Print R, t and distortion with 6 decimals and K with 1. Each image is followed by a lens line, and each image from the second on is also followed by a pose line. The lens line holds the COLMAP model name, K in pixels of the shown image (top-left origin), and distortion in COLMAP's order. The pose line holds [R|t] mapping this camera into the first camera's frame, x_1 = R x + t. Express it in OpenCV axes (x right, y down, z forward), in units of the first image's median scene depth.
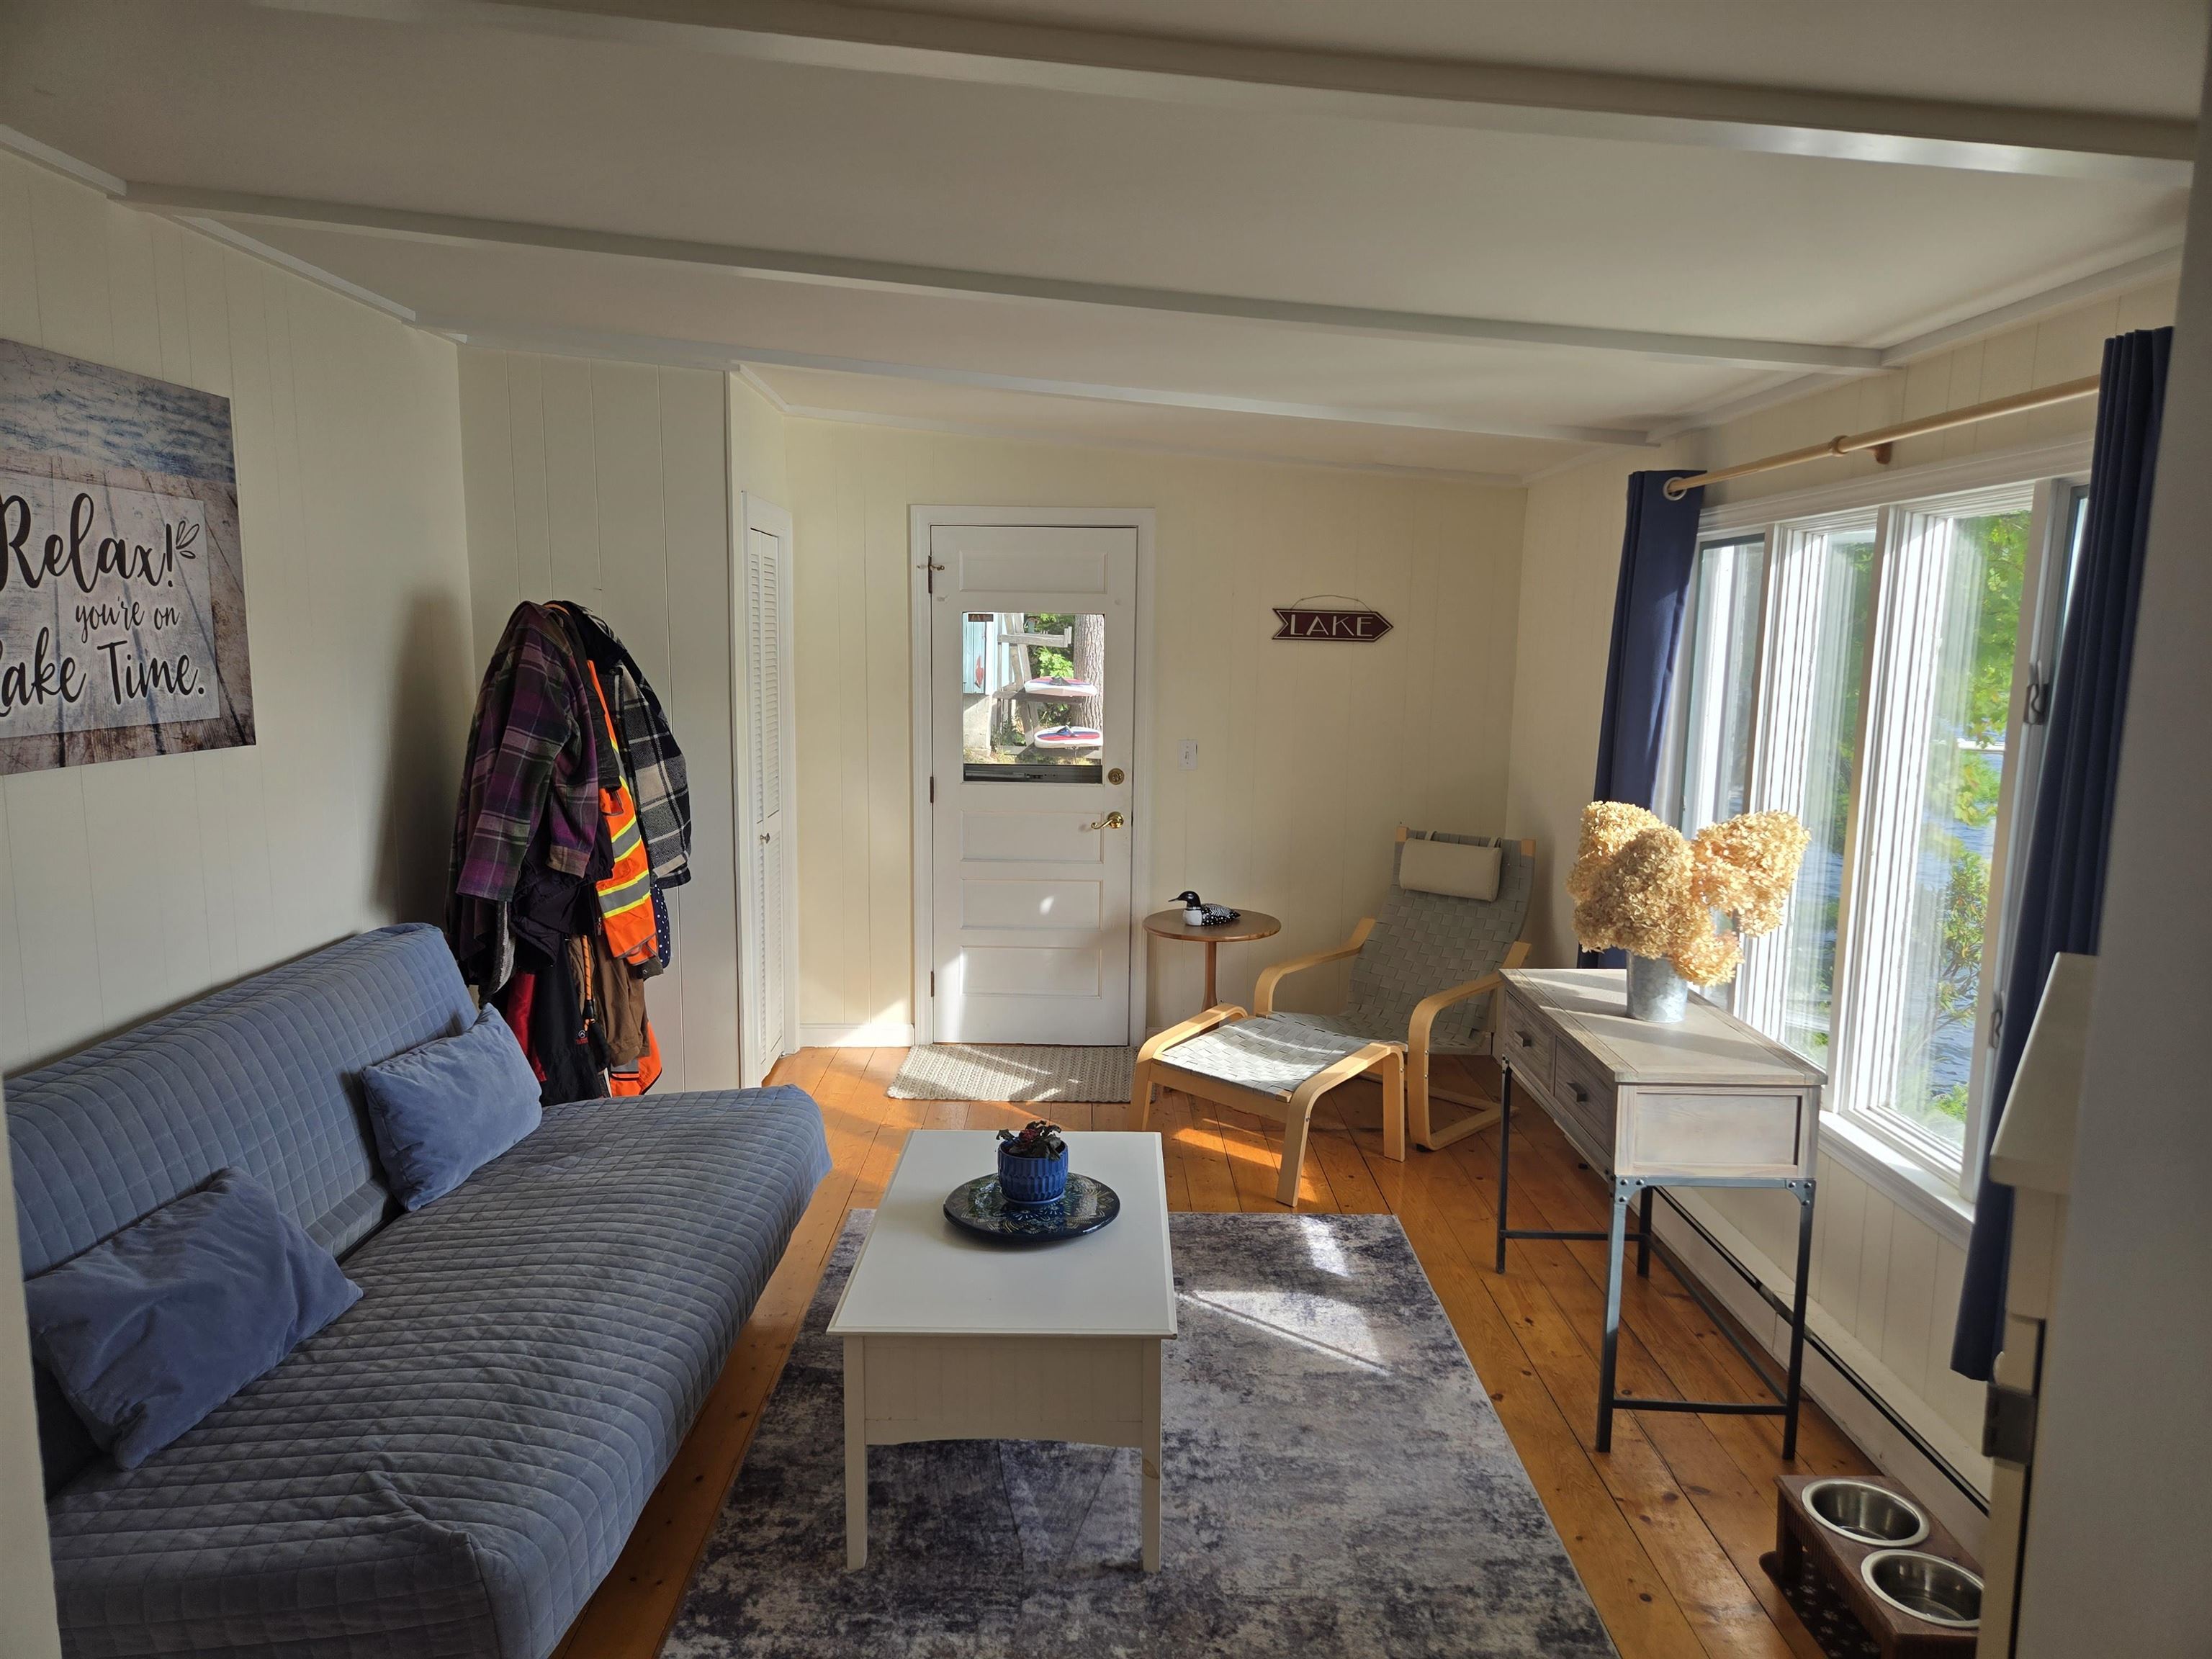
lens RADIAL K [[1472.2, 0, 1090.8], [0, 1472.2, 865.9], [0, 0, 1]] dist [0.077043, -0.062802]
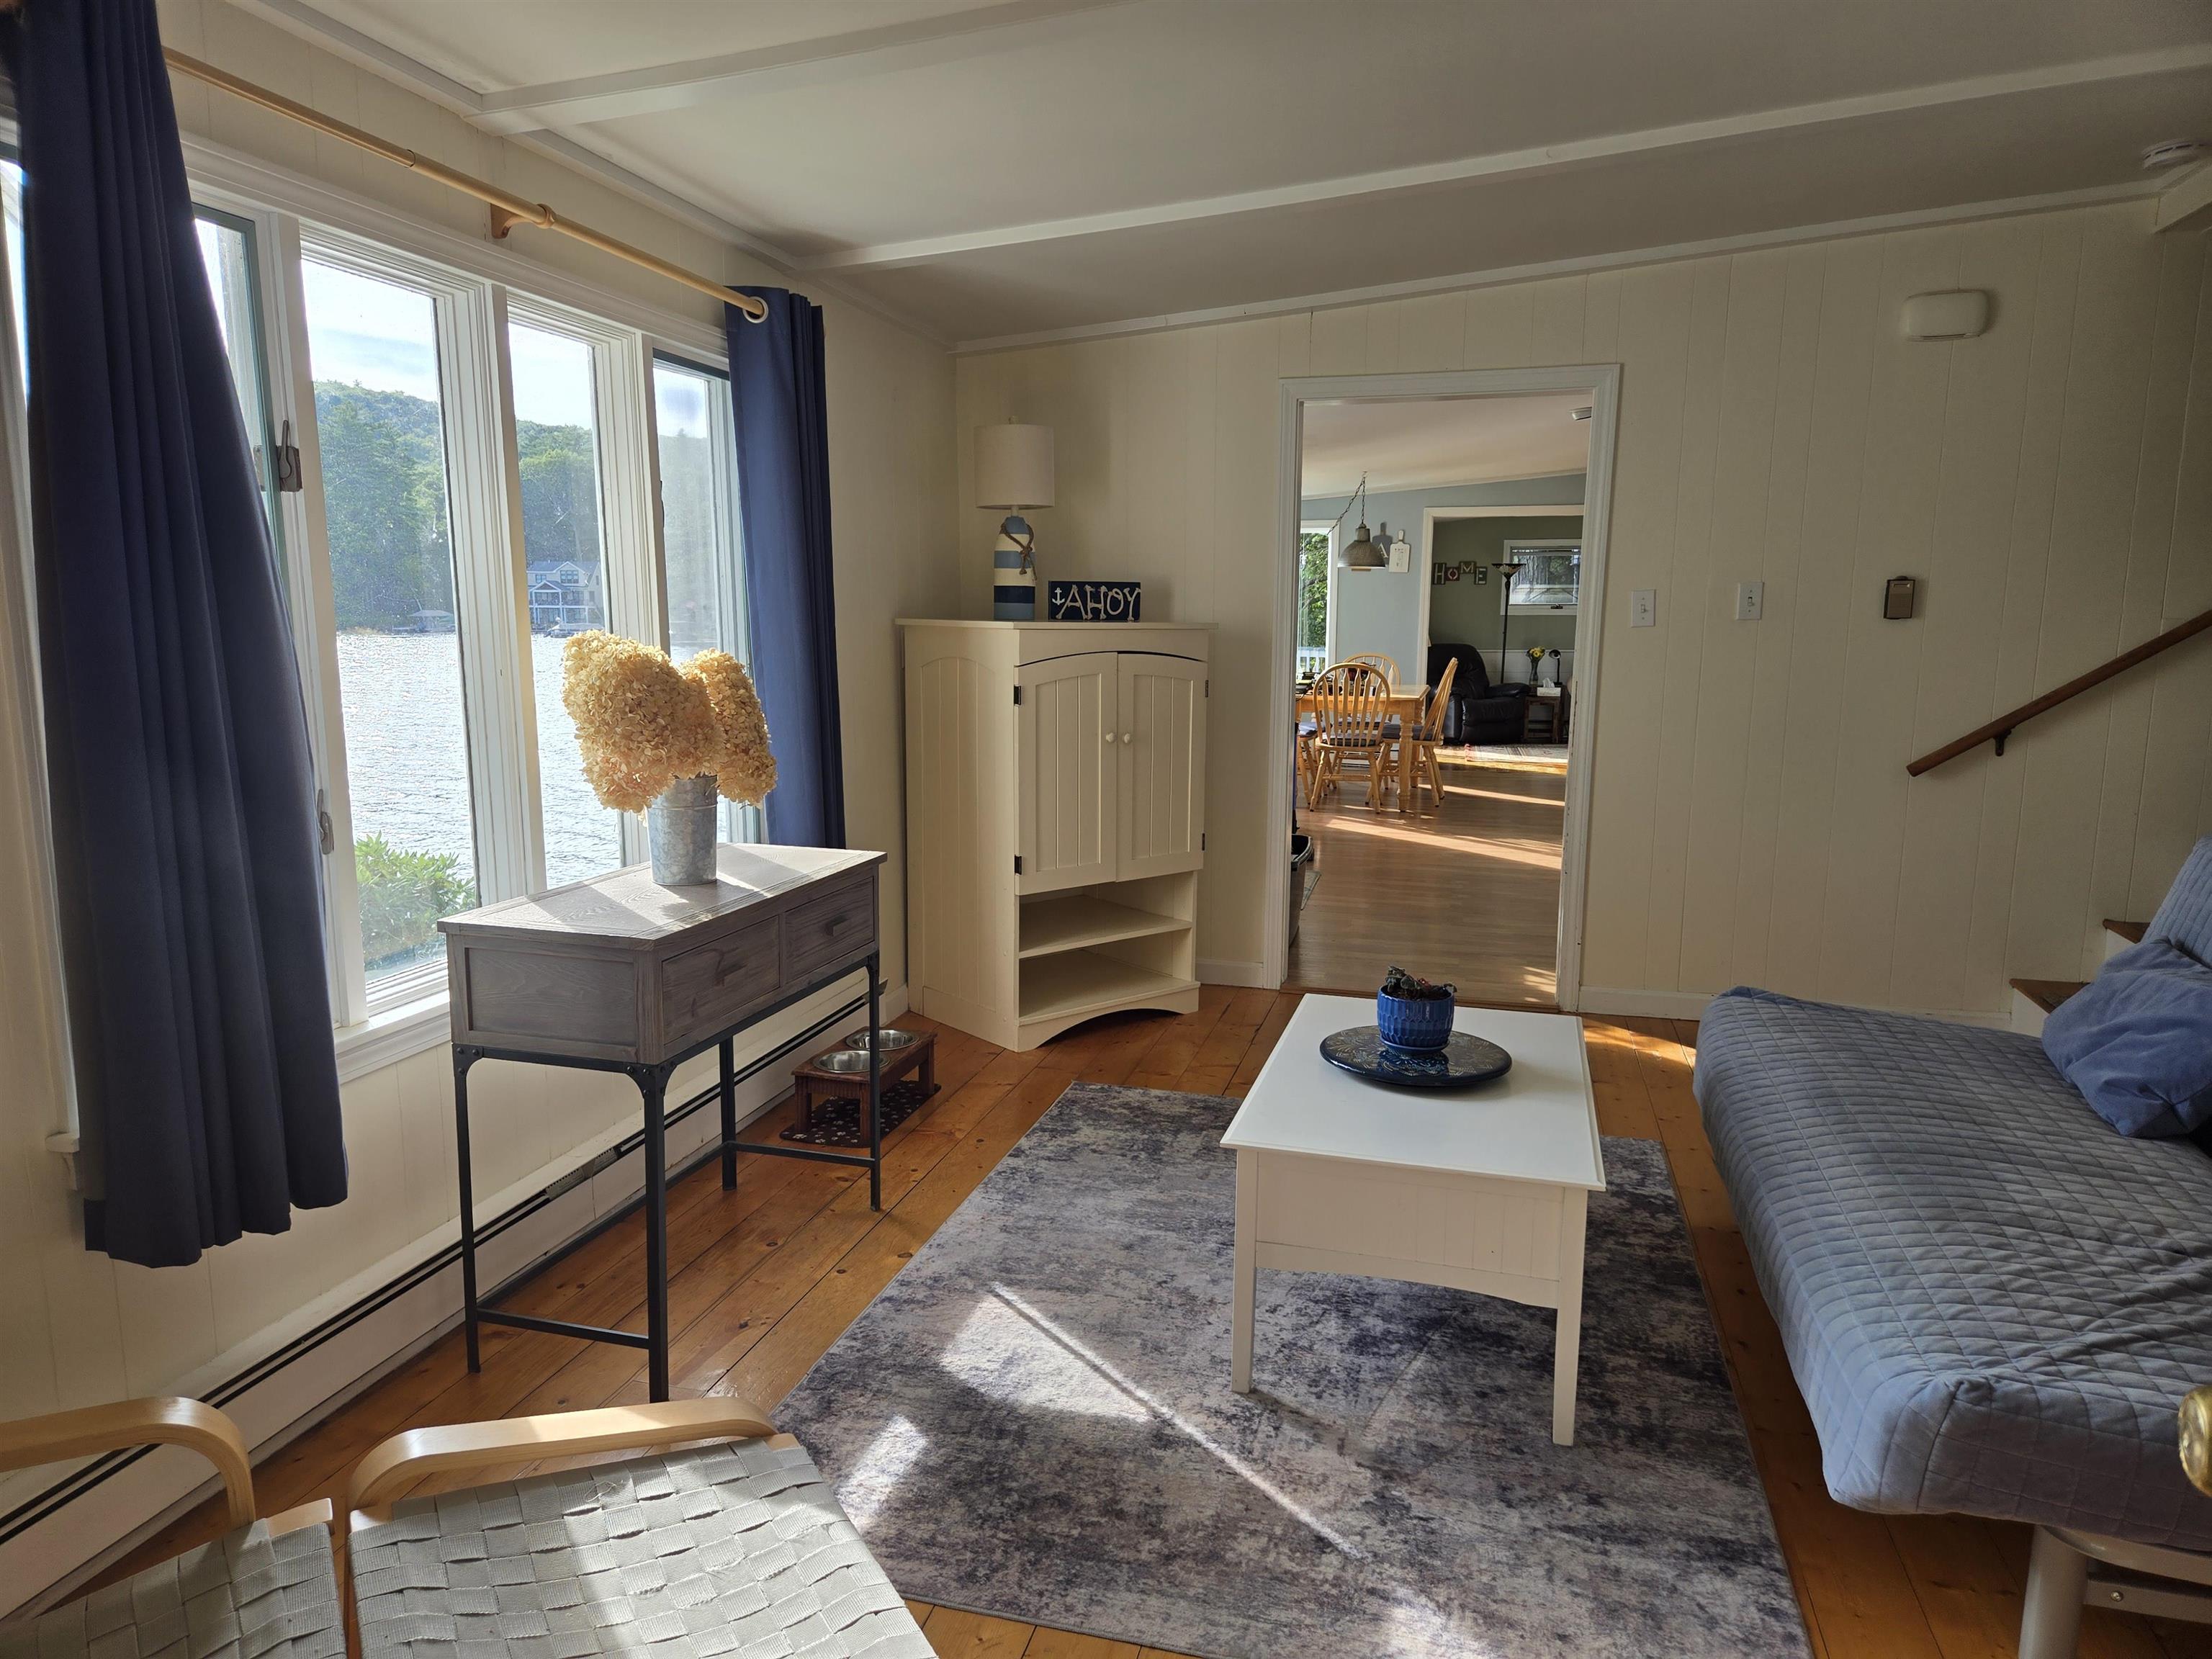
lens RADIAL K [[1472.2, 0, 1090.8], [0, 1472.2, 865.9], [0, 0, 1]] dist [0.077043, -0.062802]
pose [[-0.965073, -0.060707, 0.254852, -0.065561], [0.025296, 0.946643, 0.321289, -0.173699], [-0.260758, 0.316514, -0.912044, 1.684180]]
